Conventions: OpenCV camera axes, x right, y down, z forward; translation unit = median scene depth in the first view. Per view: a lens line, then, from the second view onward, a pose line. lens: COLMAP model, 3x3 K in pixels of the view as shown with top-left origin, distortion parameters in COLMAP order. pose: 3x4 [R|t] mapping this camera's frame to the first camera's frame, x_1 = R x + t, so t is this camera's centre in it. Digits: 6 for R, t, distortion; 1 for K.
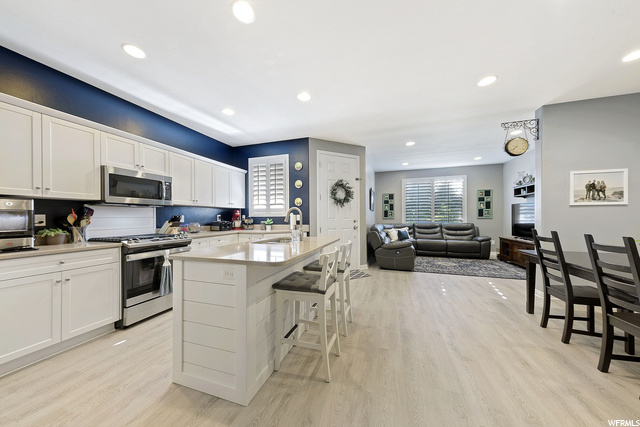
lens RADIAL K [[212.6, 0, 319.6], [0, 212.6, 217.6], [0, 0, 1]] dist [0.000529, -0.000367]
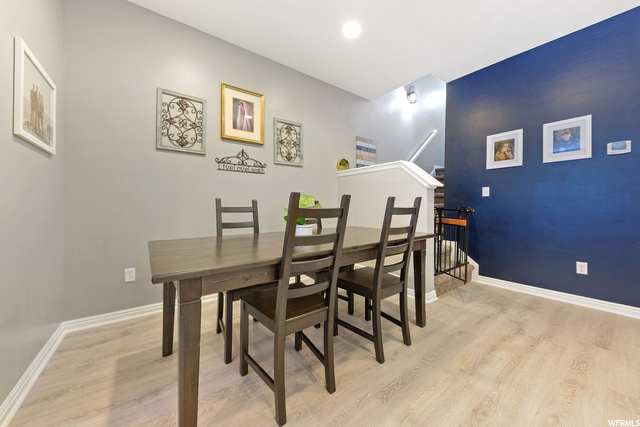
lens RADIAL K [[229.5, 0, 318.6], [0, 229.5, 208.9], [0, 0, 1]] dist [-0.000907, -0.000364]
pose [[-0.818356, 0.002367, 0.574707, 0.547405], [0.006562, 0.999965, 0.005225, 0.065295], [-0.574675, 0.008047, -0.818342, 1.004772]]
